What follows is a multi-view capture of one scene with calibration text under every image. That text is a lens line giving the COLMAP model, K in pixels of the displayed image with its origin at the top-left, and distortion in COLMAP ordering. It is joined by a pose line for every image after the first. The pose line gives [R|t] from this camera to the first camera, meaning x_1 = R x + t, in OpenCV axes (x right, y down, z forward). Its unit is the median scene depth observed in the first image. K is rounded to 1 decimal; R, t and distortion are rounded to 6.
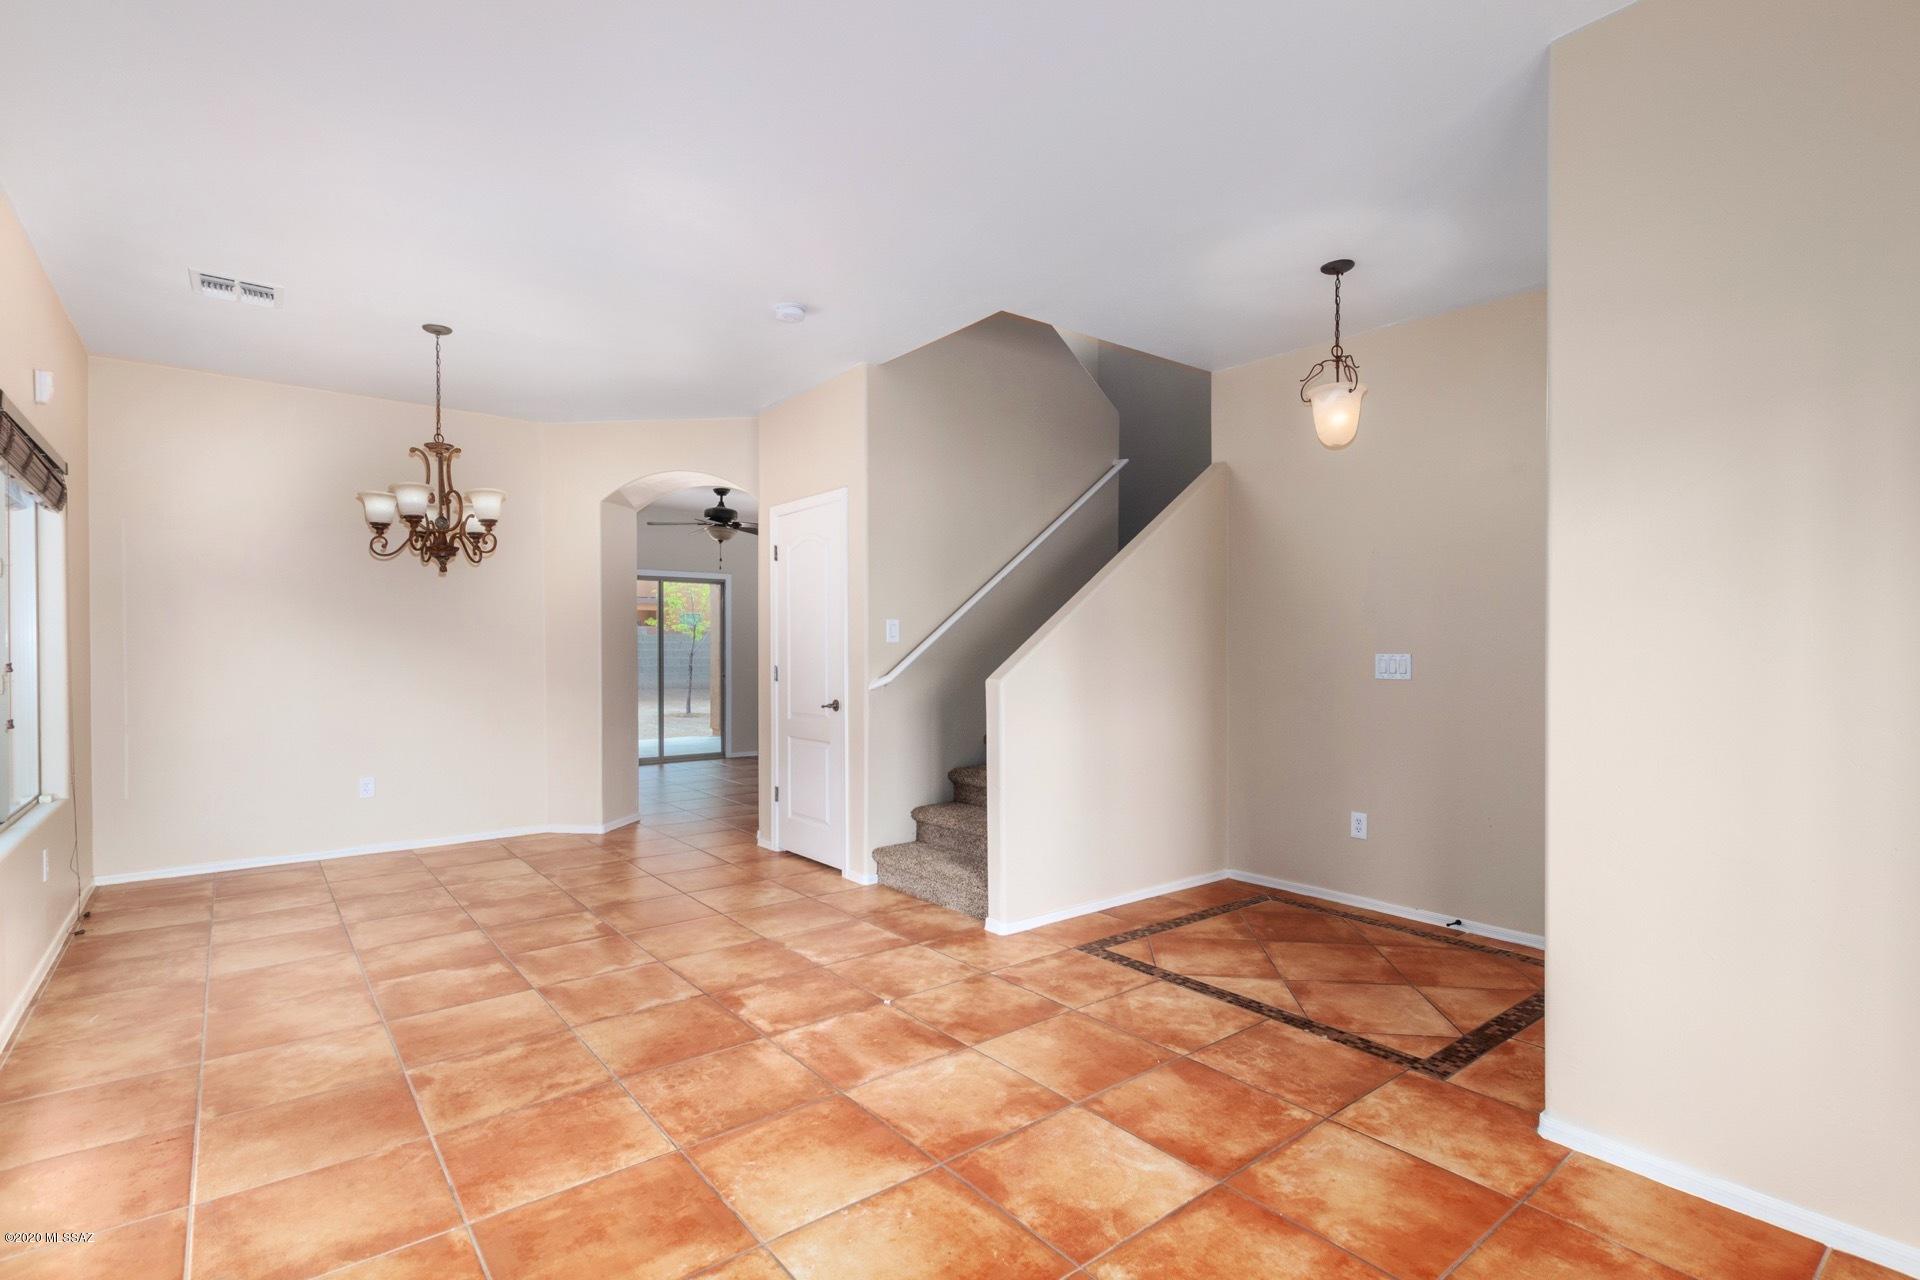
lens RADIAL K [[902.2, 0, 960.1], [0, 902.2, 658.2], [0, 0, 1]] dist [0.009958, 0.000117]
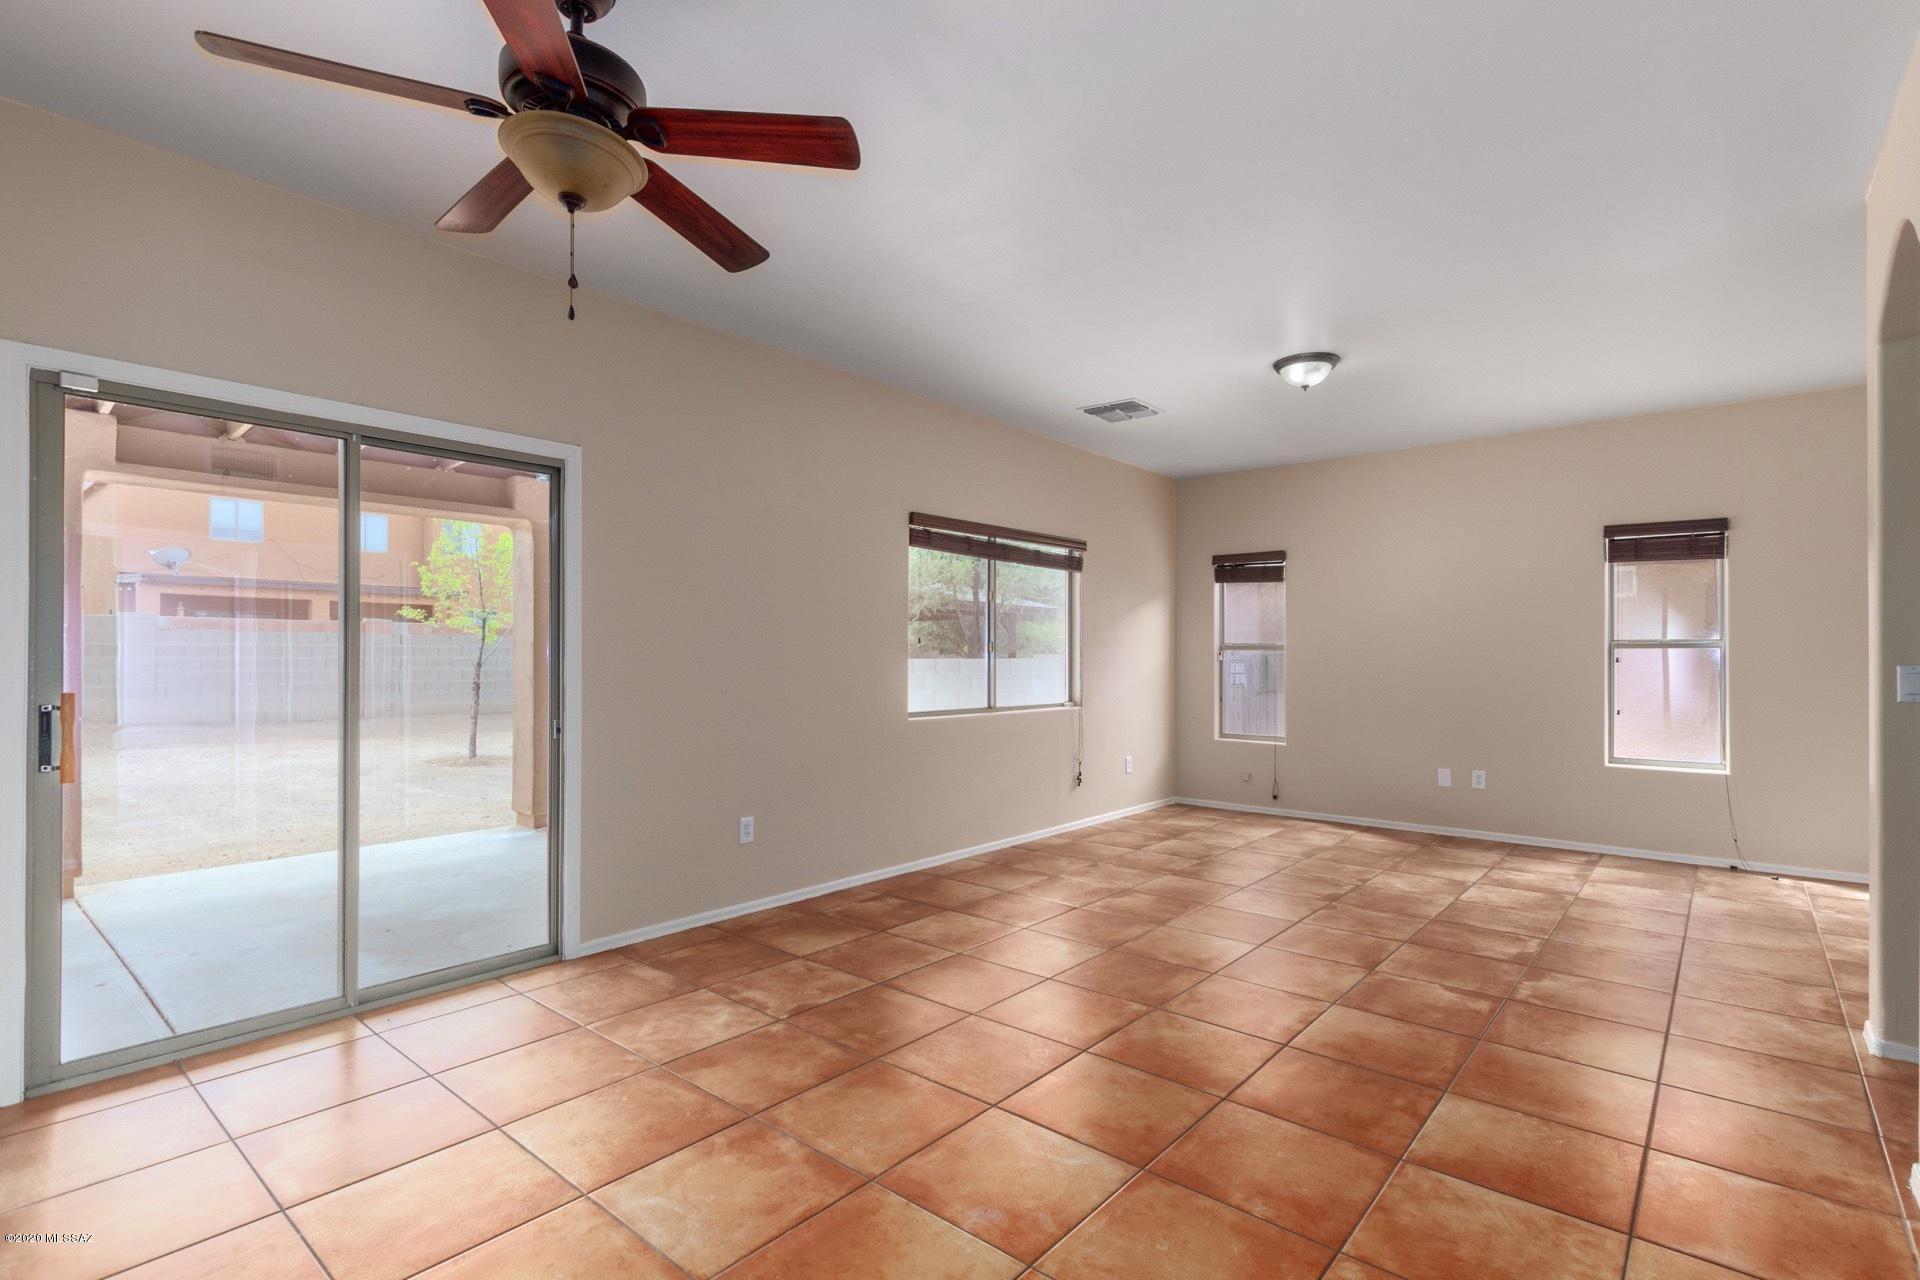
lens RADIAL K [[902.2, 0, 960.1], [0, 902.2, 658.2], [0, 0, 1]] dist [0.009958, 0.000117]
pose [[0.981199, 0.002869, 0.192976, -0.235358], [-0.000847, 0.999944, -0.010556, -0.005470], [-0.192995, 0.010194, 0.981147, 0.829890]]
